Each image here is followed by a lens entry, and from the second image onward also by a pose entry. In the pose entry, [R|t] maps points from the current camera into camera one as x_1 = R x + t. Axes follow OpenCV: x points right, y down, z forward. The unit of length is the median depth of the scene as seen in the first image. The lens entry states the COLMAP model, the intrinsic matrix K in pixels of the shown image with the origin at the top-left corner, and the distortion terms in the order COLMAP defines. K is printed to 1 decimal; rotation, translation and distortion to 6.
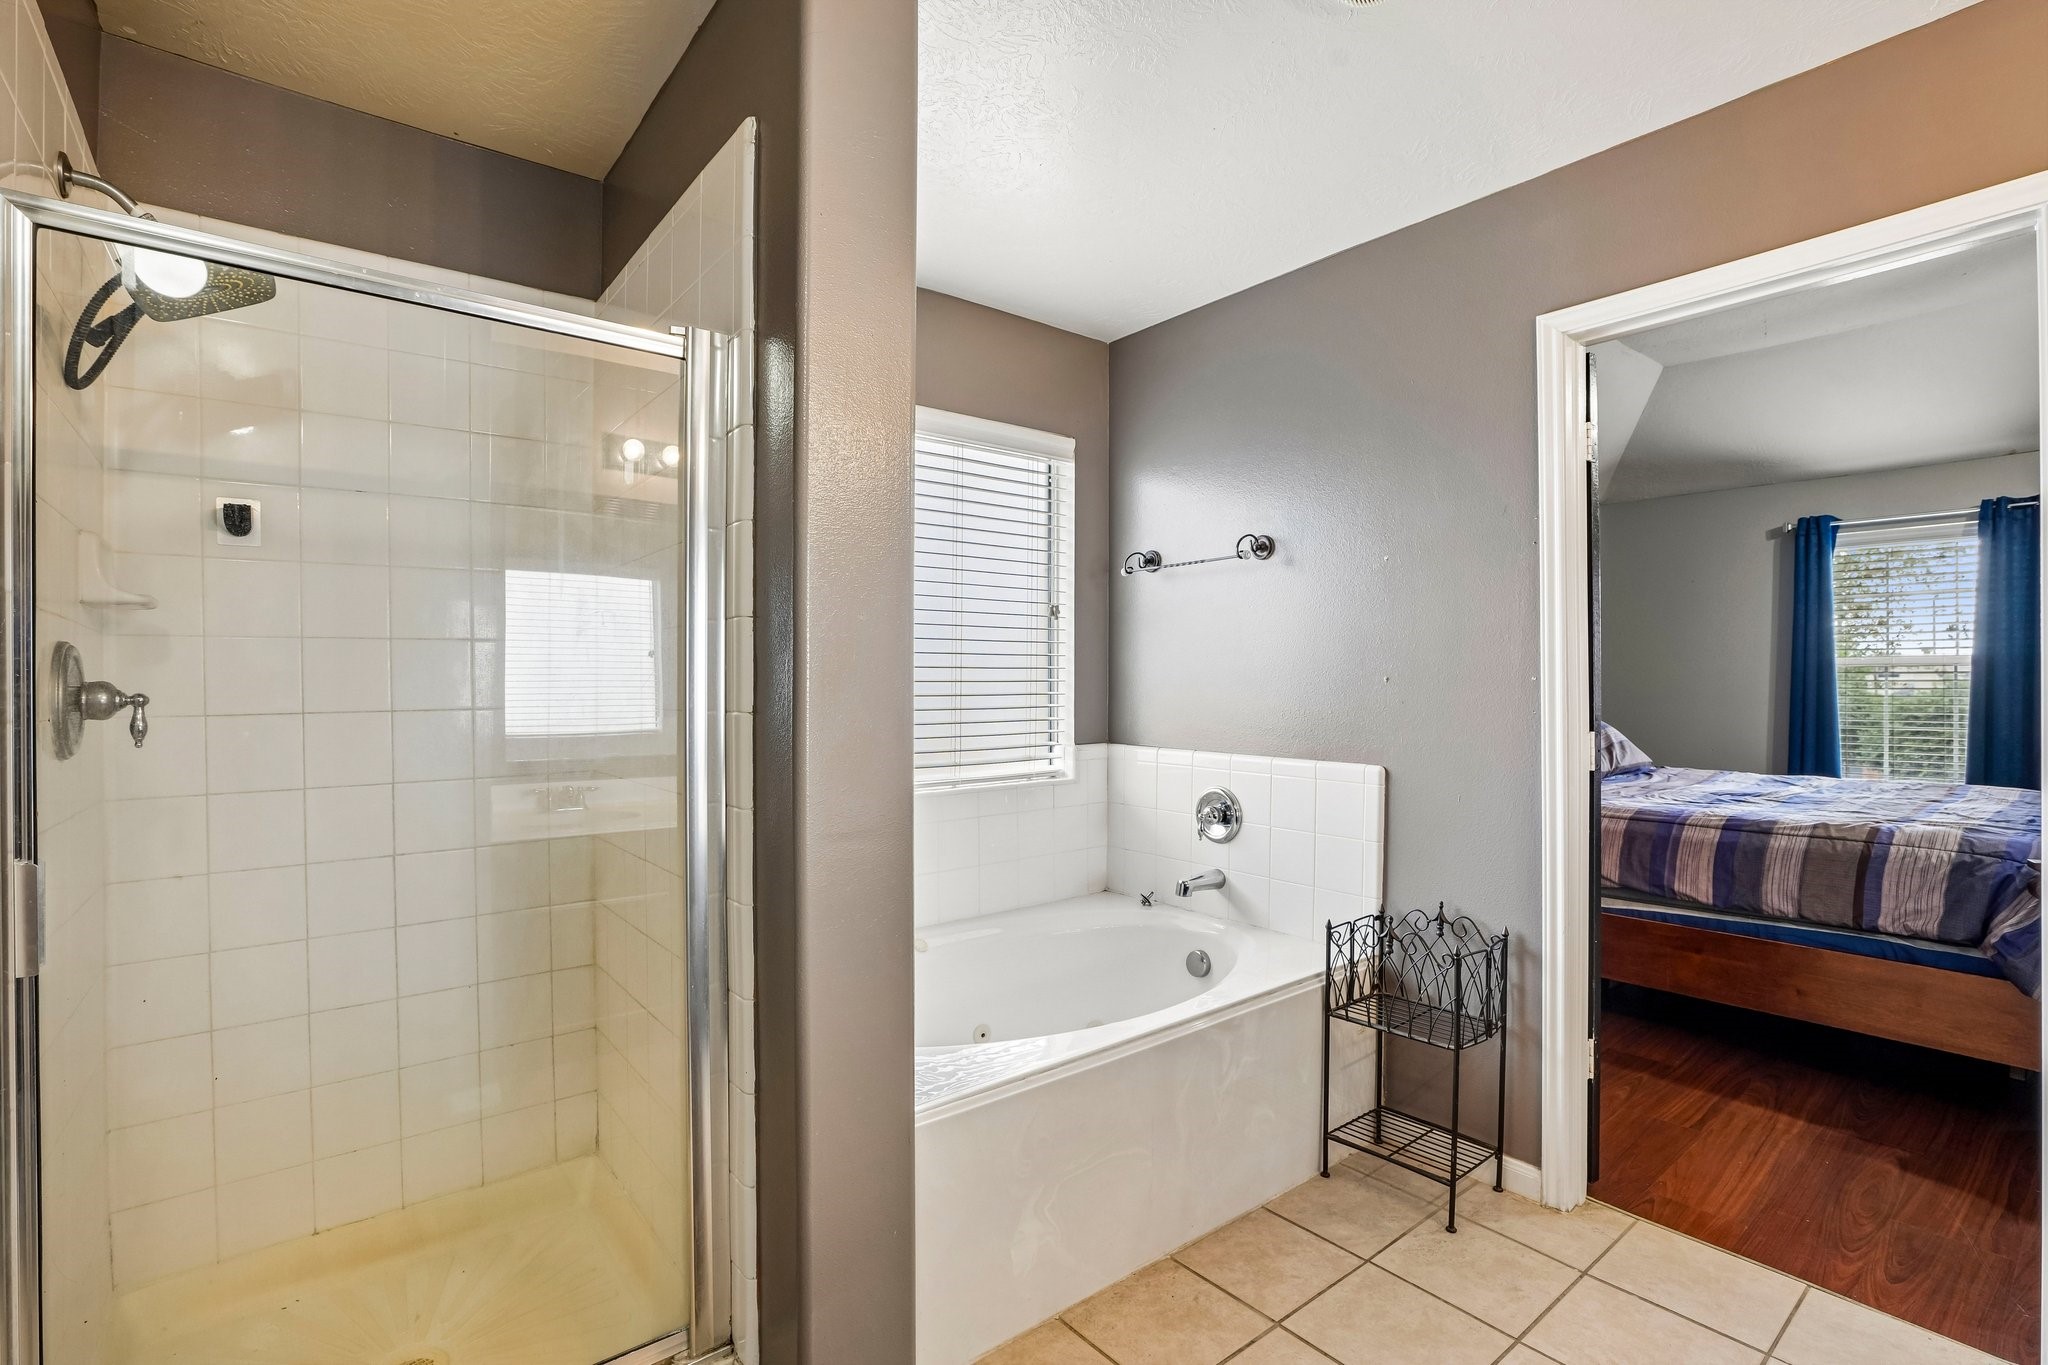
lens RADIAL K [[938.4, 0, 1026.5], [0, 938.4, 689.2], [0, 0, 1]] dist [-0.065603, 0.025495]
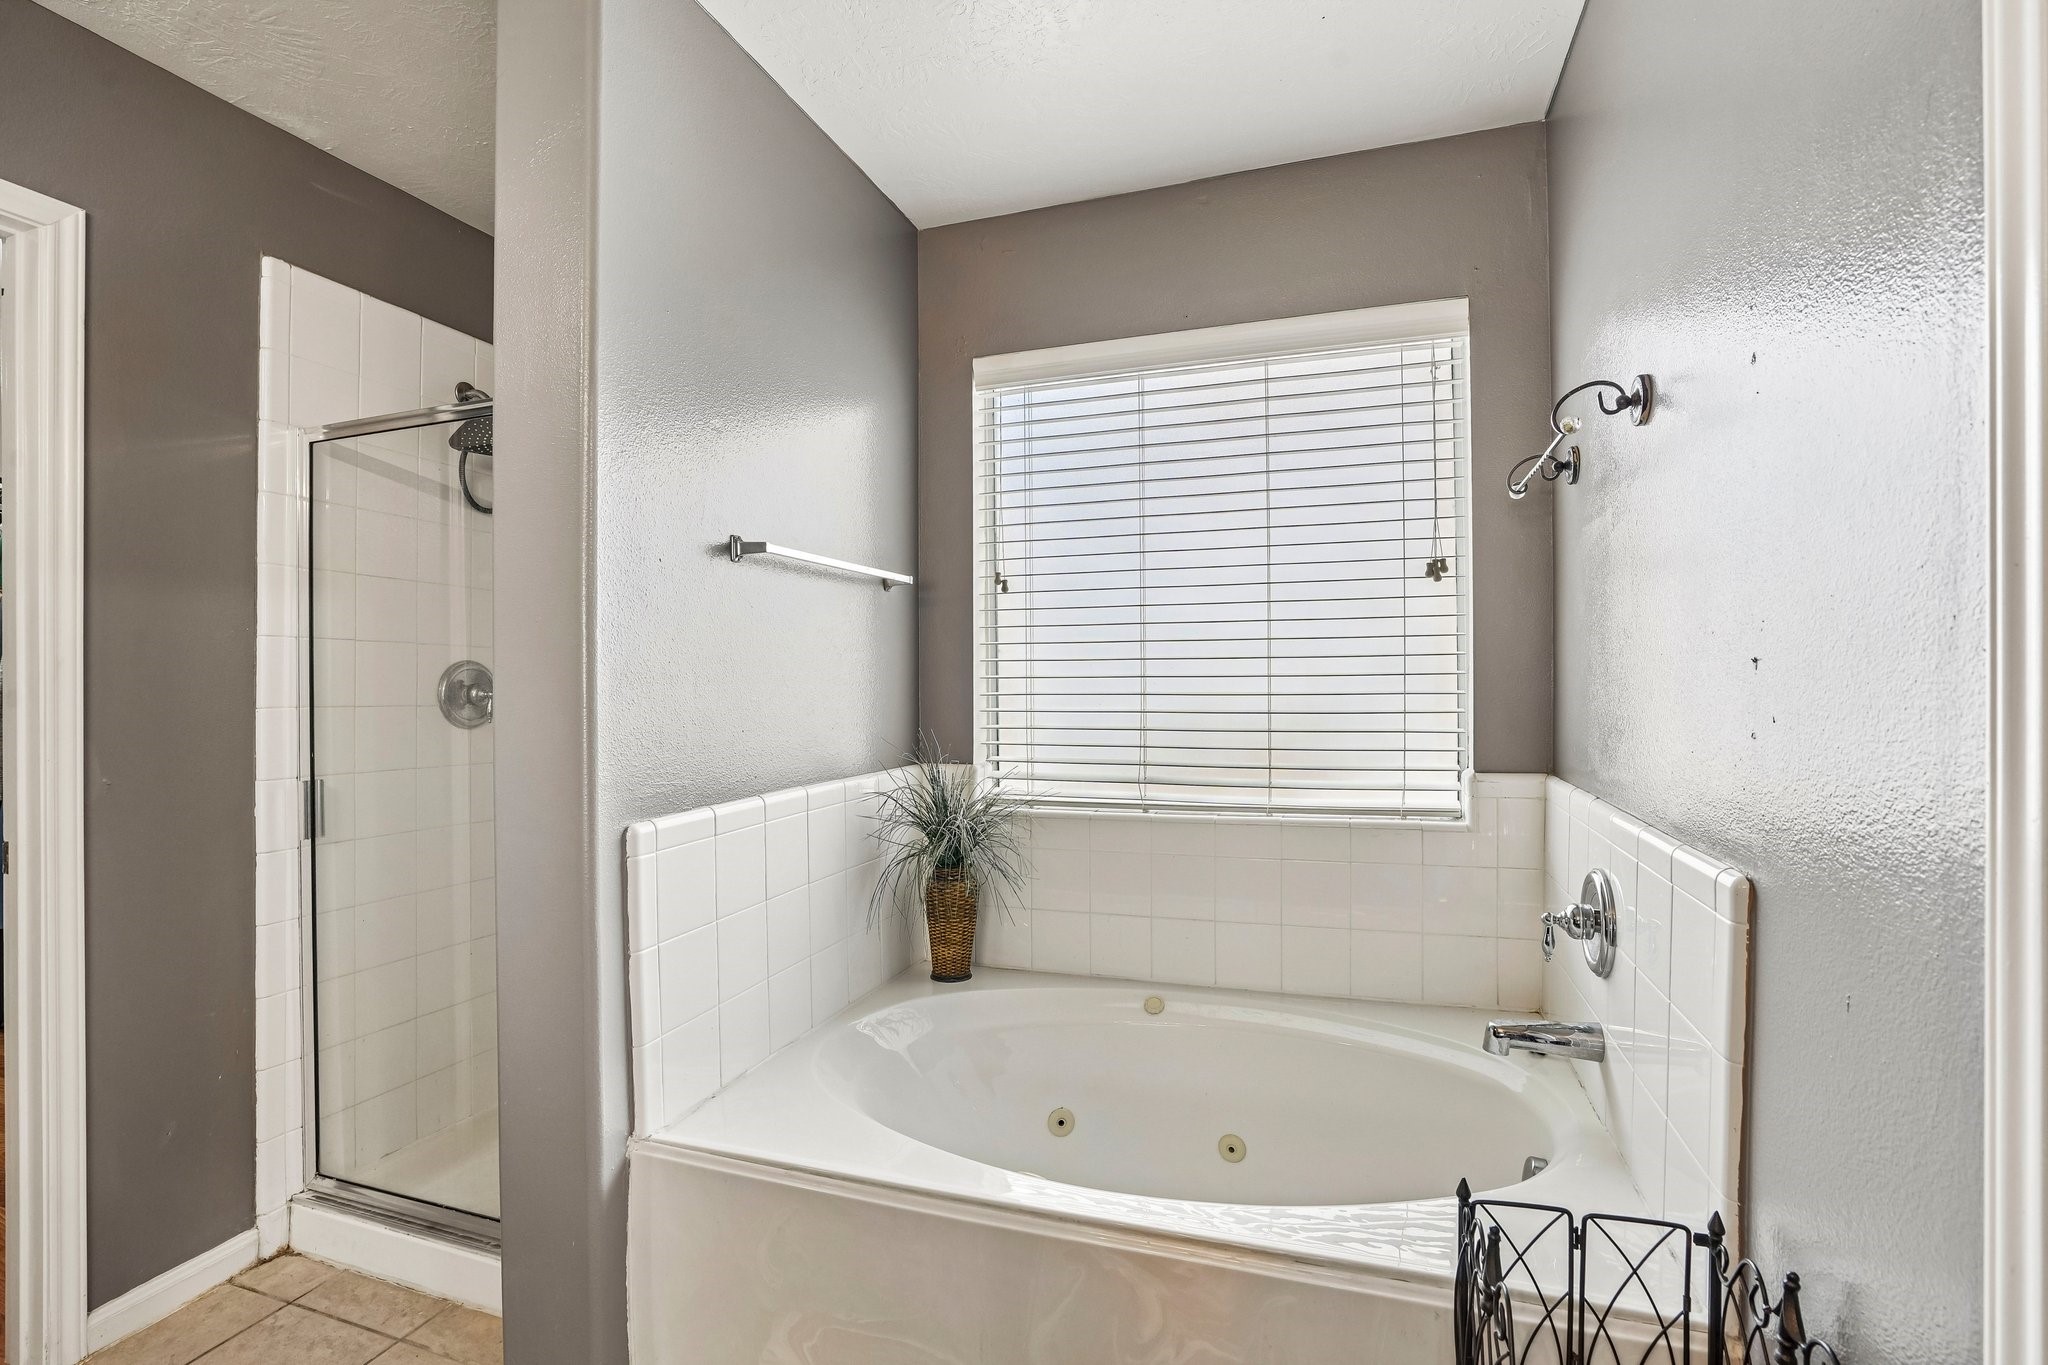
lens RADIAL K [[938.4, 0, 1026.5], [0, 938.4, 689.2], [0, 0, 1]] dist [-0.065603, 0.025495]
pose [[0.546163, -0.000714, -0.837679, 0.475147], [0.002518, 0.999997, 0.000790, 0.001407], [0.837675, -0.002541, 0.546163, 0.453901]]
